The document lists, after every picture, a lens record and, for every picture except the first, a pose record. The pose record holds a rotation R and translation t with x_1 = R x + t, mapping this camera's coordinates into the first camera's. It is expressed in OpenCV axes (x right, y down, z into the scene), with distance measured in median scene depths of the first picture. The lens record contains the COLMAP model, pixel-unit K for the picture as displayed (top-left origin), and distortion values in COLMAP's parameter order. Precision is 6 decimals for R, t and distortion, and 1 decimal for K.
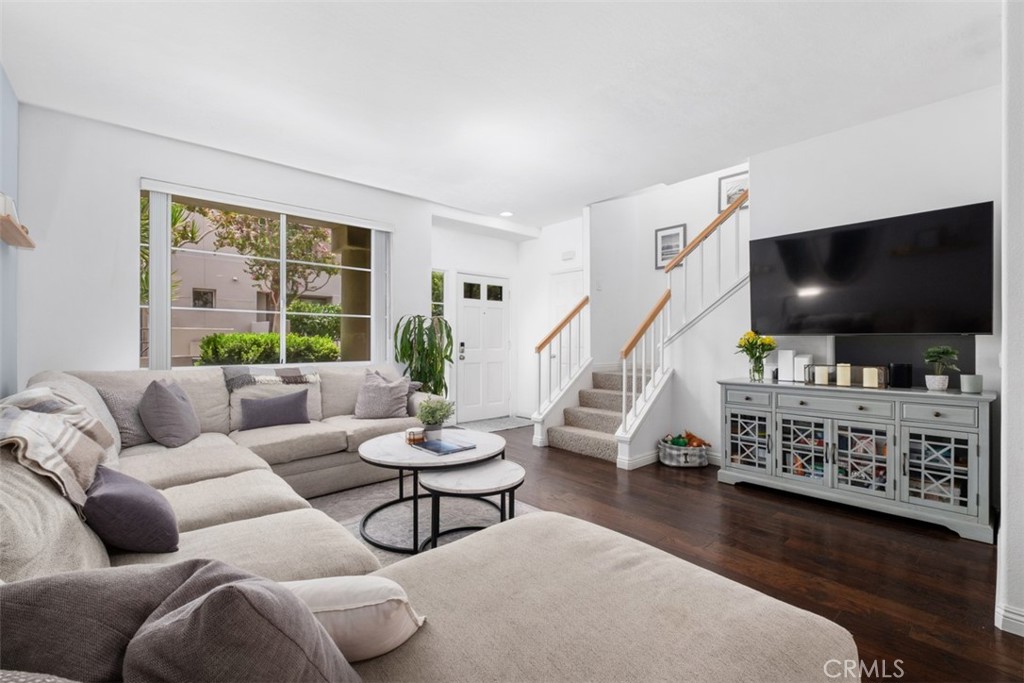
lens RADIAL K [[442.9, 0, 515.3], [0, 442.9, 341.4], [0, 0, 1]] dist [0.002676, -0.006087]
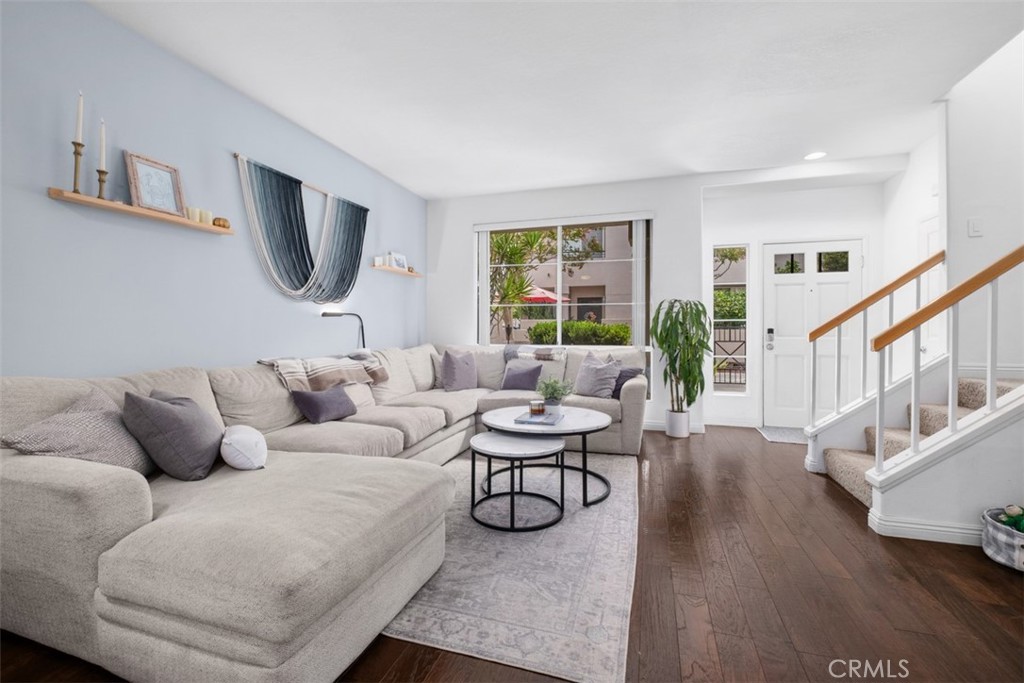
lens RADIAL K [[442.9, 0, 508.0], [0, 442.9, 334.1], [0, 0, 1]] dist [0.002676, -0.006087]
pose [[0.506792, 0.005218, -0.862053, 0.505495], [-0.000463, 0.999983, 0.005780, 0.012208], [0.862068, -0.002531, 0.506786, 0.247222]]
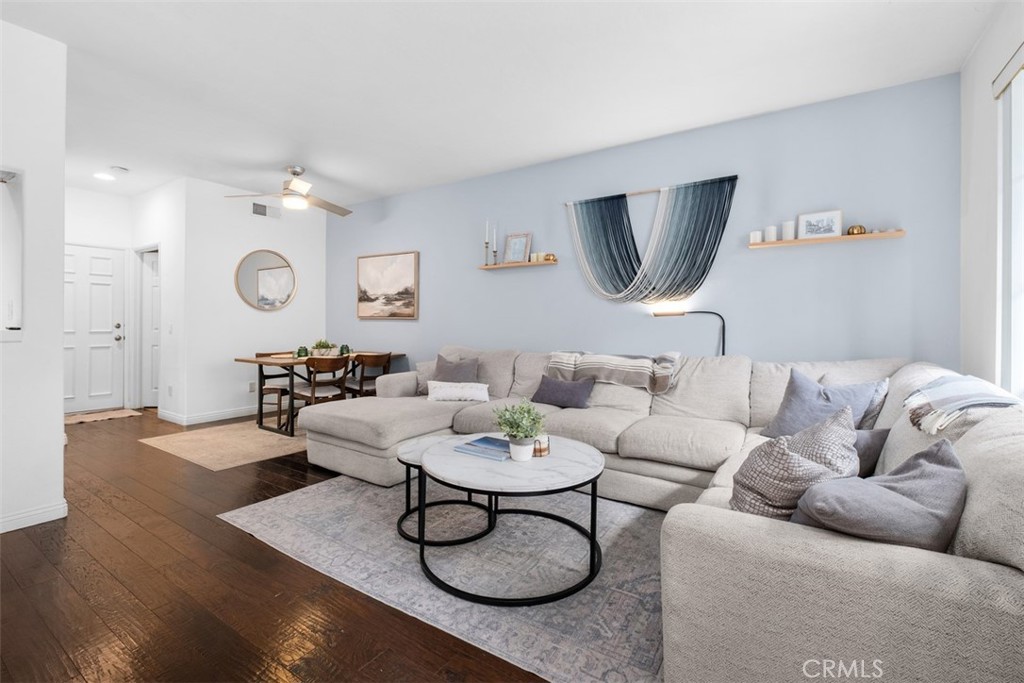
lens RADIAL K [[442.9, 0, 514.7], [0, 442.9, 328.4], [0, 0, 1]] dist [0.002676, -0.006087]
pose [[-0.964688, -0.007304, -0.263292, 0.014654], [-0.010264, 0.999899, 0.009869, -0.000280], [0.263194, 0.012223, -0.964666, 1.226567]]
